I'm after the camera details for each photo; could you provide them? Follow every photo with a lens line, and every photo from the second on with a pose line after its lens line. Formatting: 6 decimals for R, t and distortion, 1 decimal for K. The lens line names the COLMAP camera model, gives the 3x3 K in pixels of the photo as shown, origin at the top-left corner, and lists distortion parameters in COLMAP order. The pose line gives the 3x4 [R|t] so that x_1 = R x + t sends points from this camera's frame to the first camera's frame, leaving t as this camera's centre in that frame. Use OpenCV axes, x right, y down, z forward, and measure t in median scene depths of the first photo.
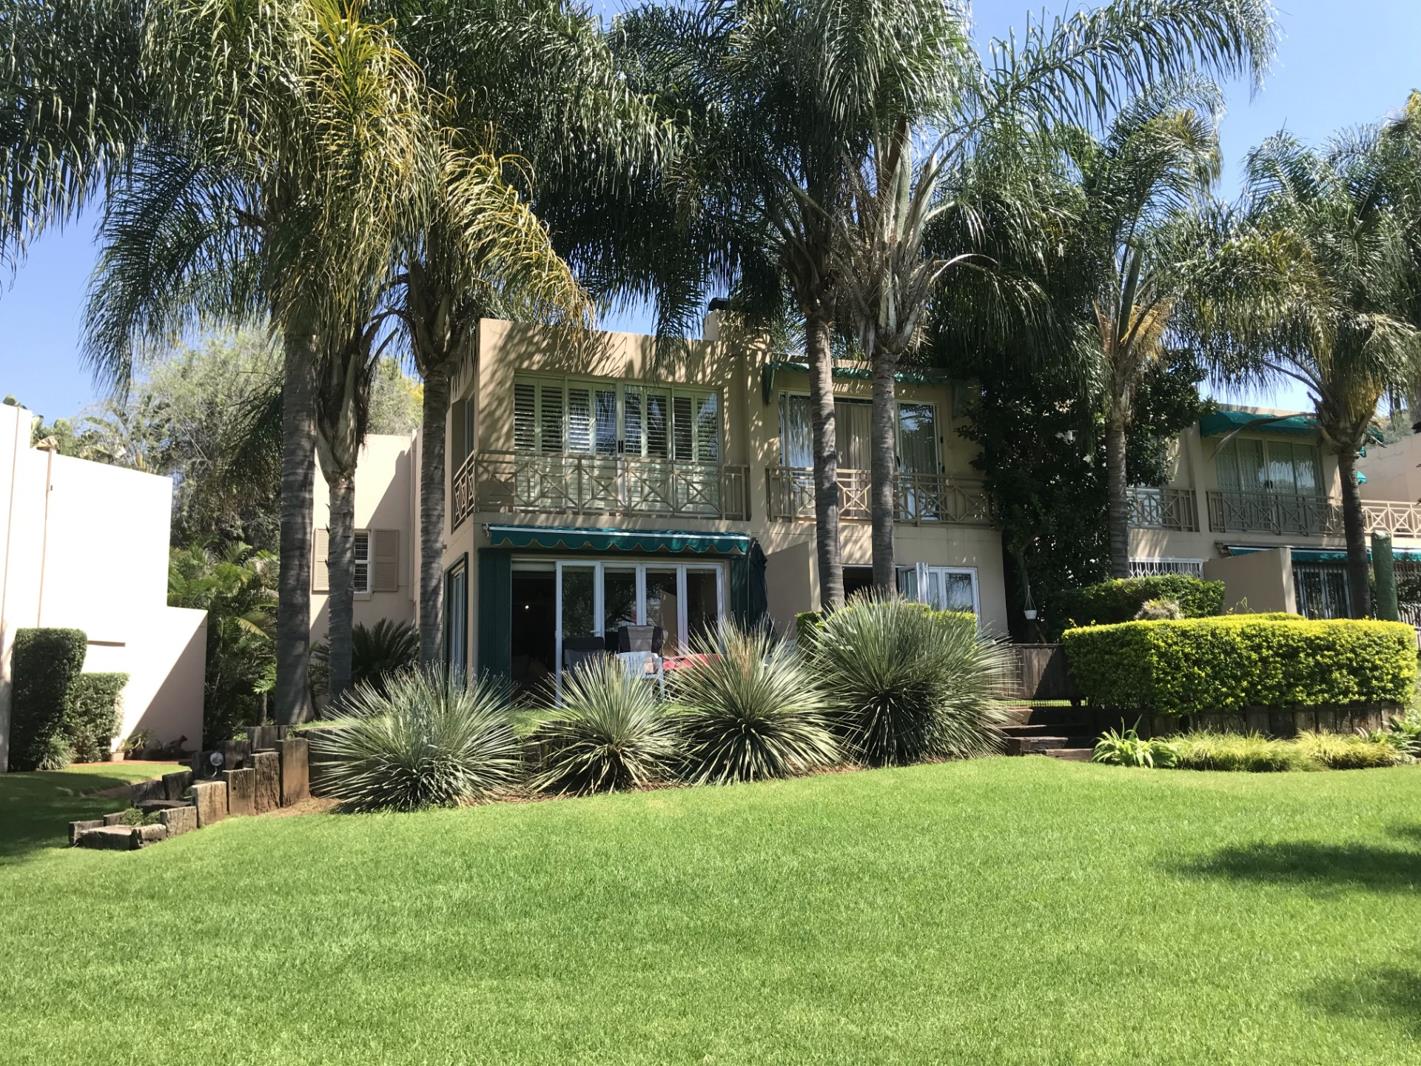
lens RADIAL K [[1160.5, 0, 717.9], [0, 1160.5, 538.3], [0, 0, 1]] dist [0.062639, -0.096251]
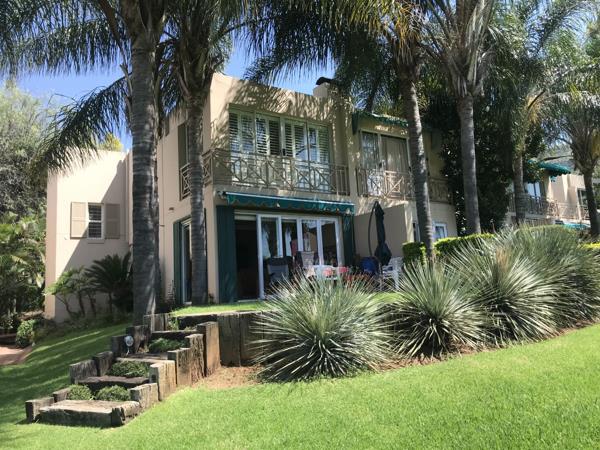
lens RADIAL K [[490.0, 0, 303.1], [0, 490.0, 227.2], [0, 0, 1]] dist [0.062639, -0.096251]
pose [[0.971749, 0.005444, 0.235955, -0.244195], [-0.004778, 0.999983, -0.003396, 0.040651], [-0.235970, 0.002173, 0.971758, 0.273529]]
